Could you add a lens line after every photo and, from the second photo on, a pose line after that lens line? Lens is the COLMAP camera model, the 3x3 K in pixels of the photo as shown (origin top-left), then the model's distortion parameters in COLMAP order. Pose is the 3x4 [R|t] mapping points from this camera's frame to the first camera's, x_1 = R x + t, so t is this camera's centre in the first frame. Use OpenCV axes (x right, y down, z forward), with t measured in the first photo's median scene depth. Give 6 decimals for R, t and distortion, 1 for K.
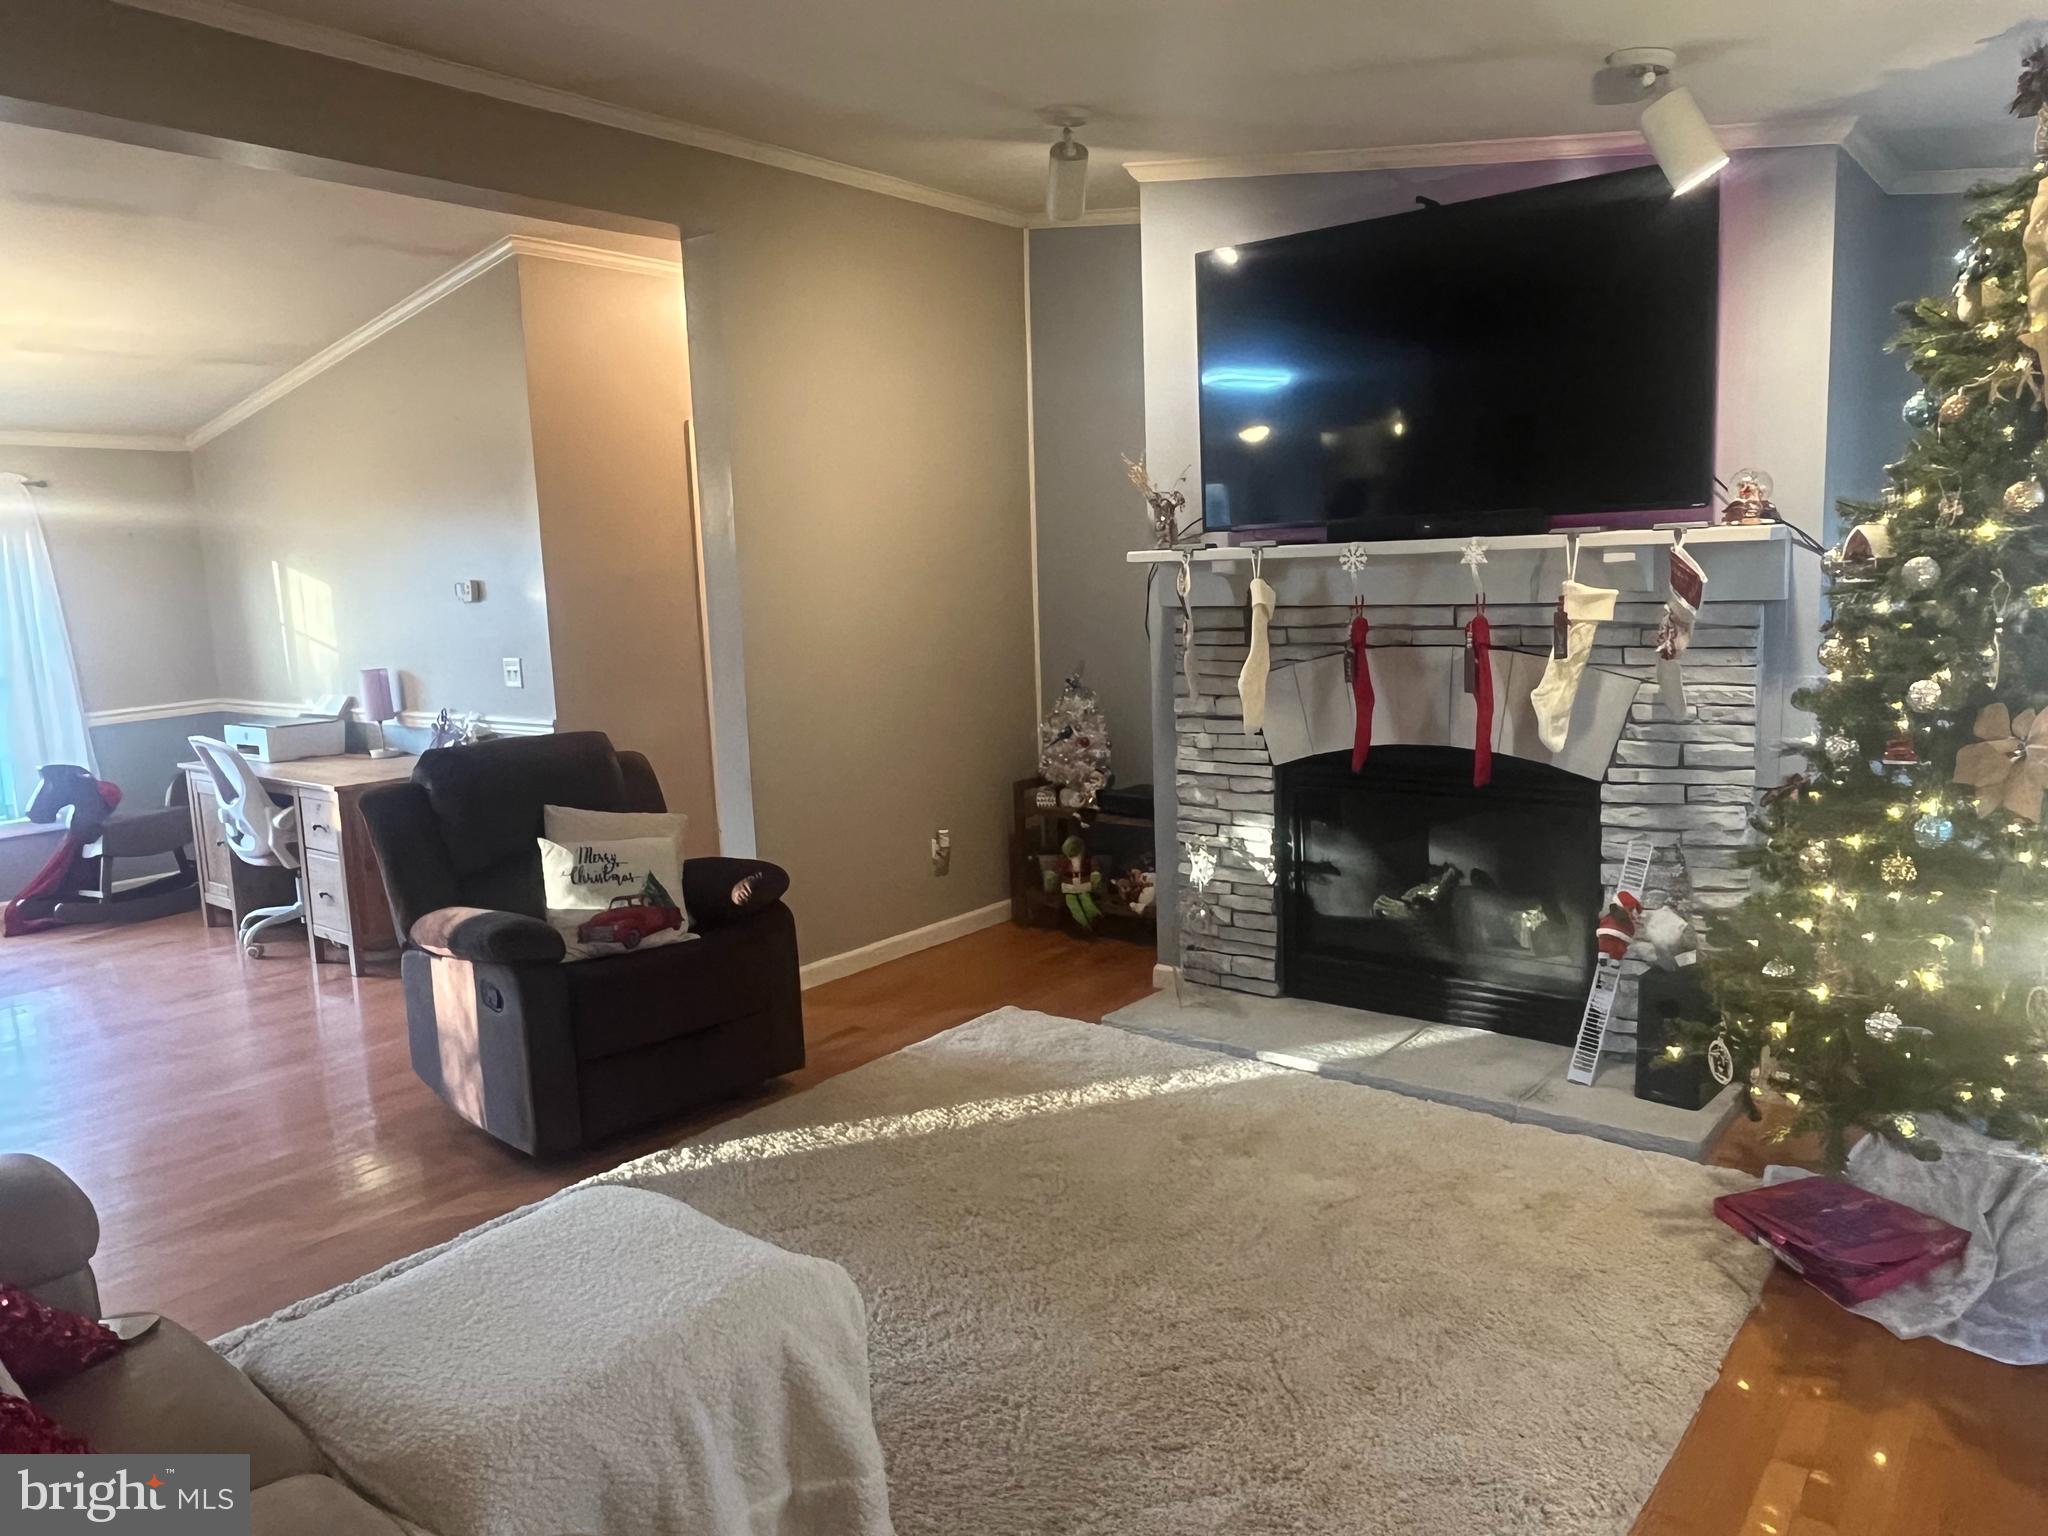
lens RADIAL K [[1401.4, 0, 1024.0], [0, 1401.4, 768.0], [0, 0, 1]] dist [-0.004484, -0.002656]
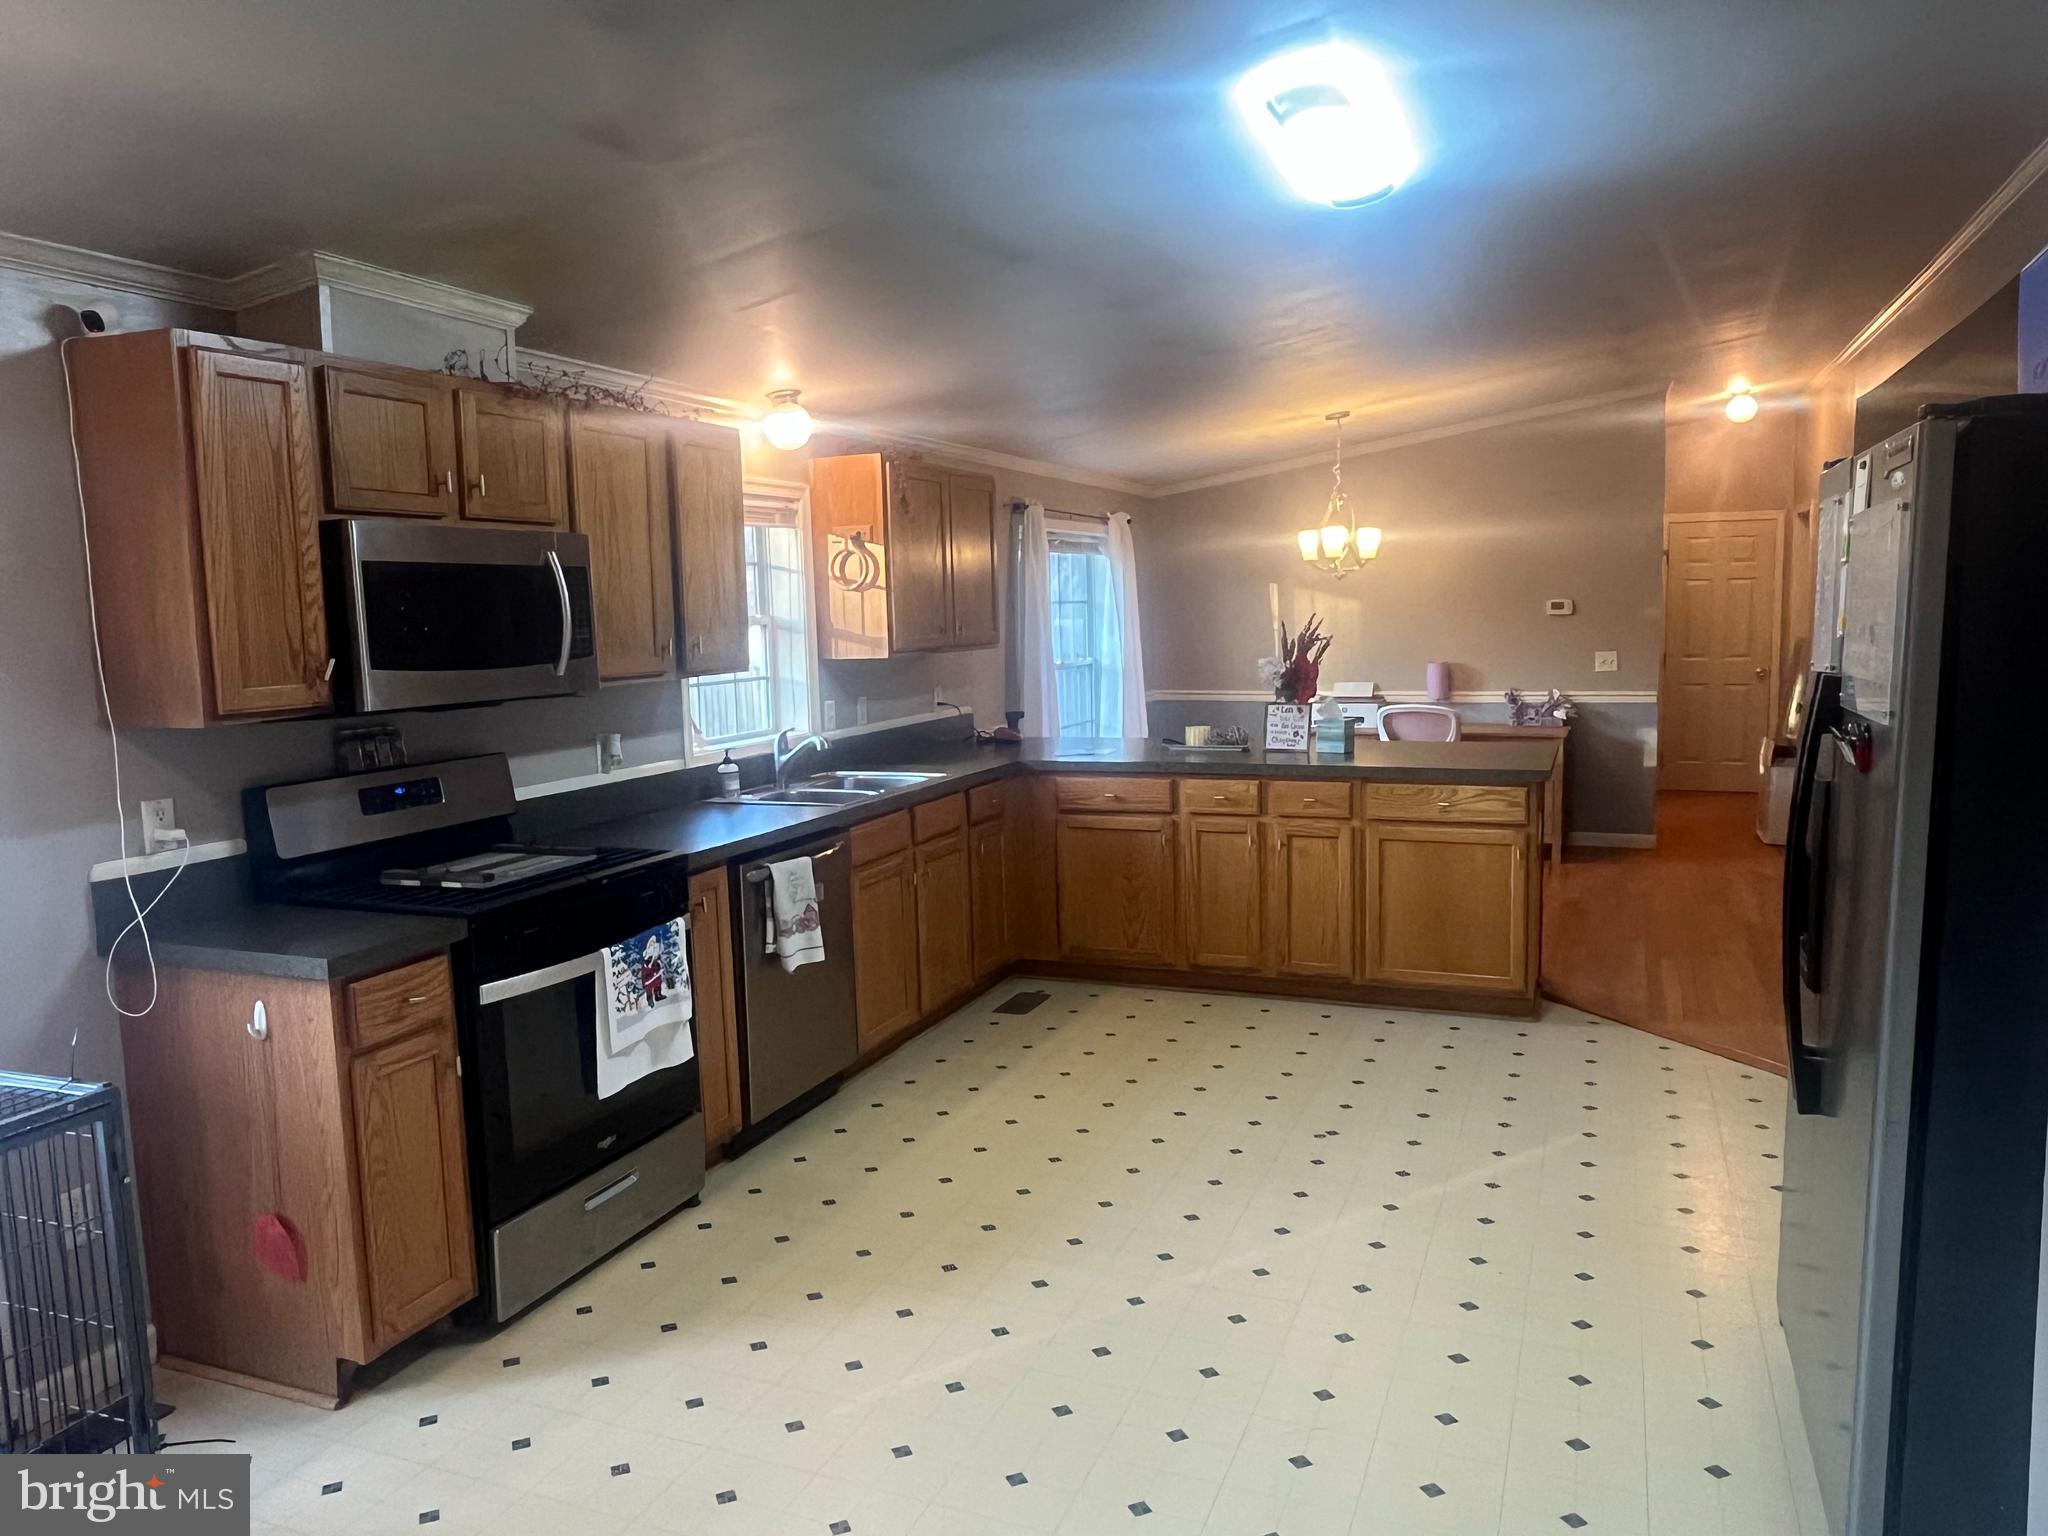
lens RADIAL K [[1401.4, 0, 1024.0], [0, 1401.4, 768.0], [0, 0, 1]] dist [-0.004484, -0.002656]
pose [[0.962550, -0.011749, 0.270851, -1.699402], [0.022748, 0.999038, -0.037504, 0.108047], [-0.270149, 0.042260, 0.961891, -0.323804]]
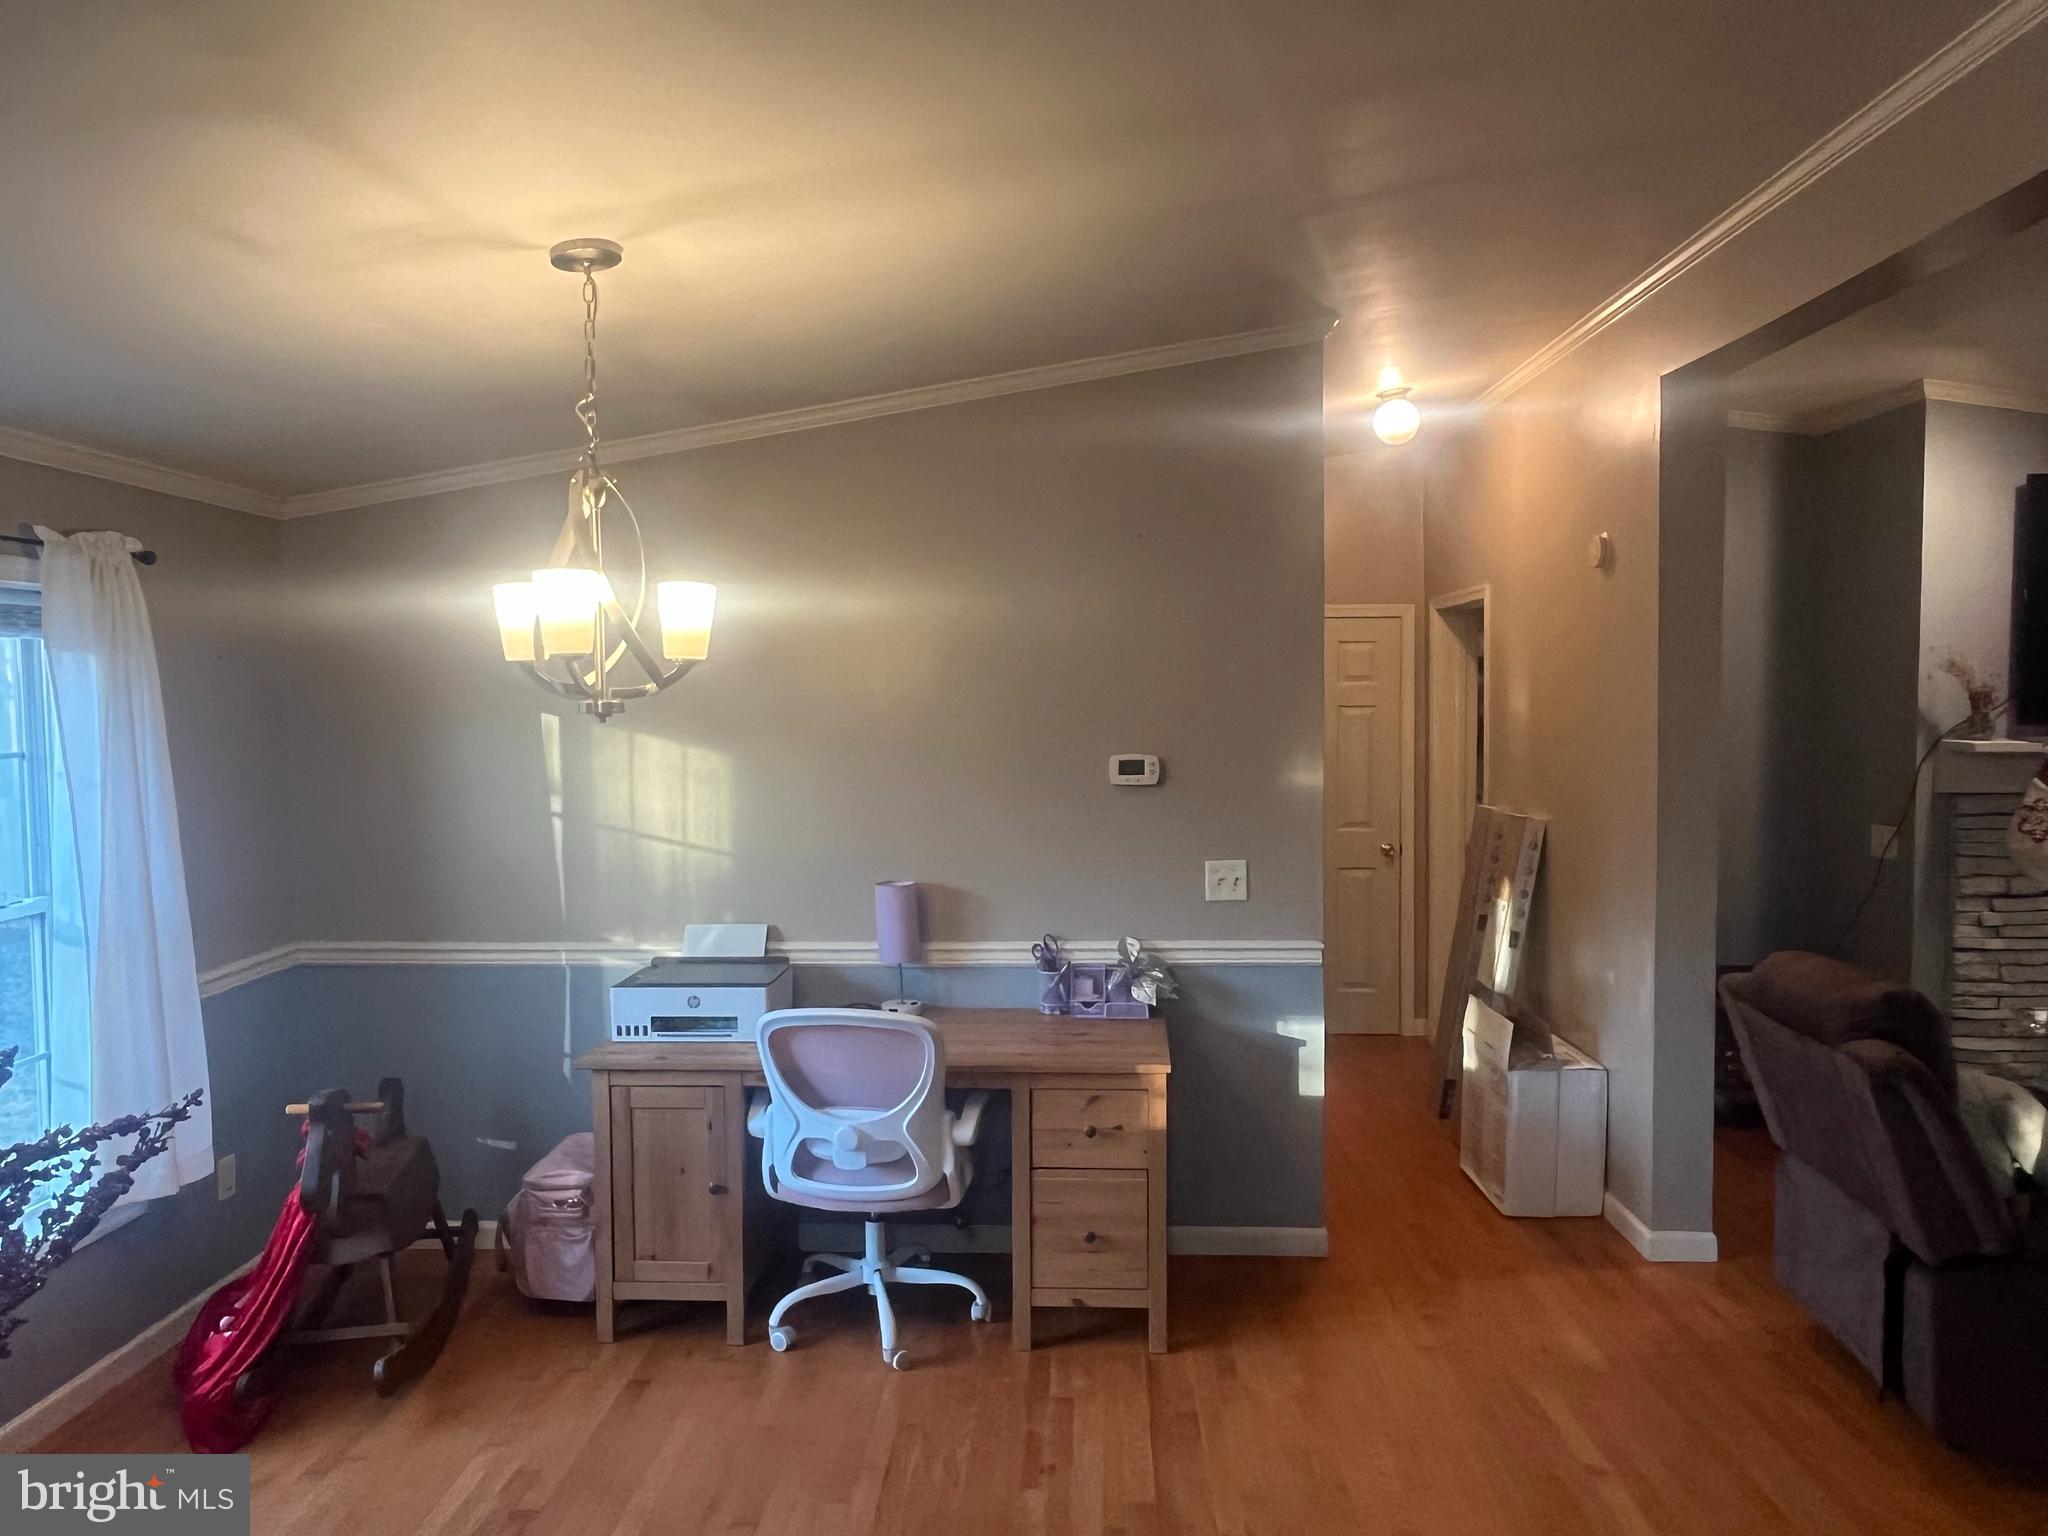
lens RADIAL K [[1401.4, 0, 1024.0], [0, 1401.4, 768.0], [0, 0, 1]] dist [-0.004484, -0.002656]
pose [[0.807306, 0.005107, 0.590111, -1.102200], [0.061061, 0.993873, -0.092135, -0.081170], [-0.586966, 0.110414, 0.802047, 0.578013]]
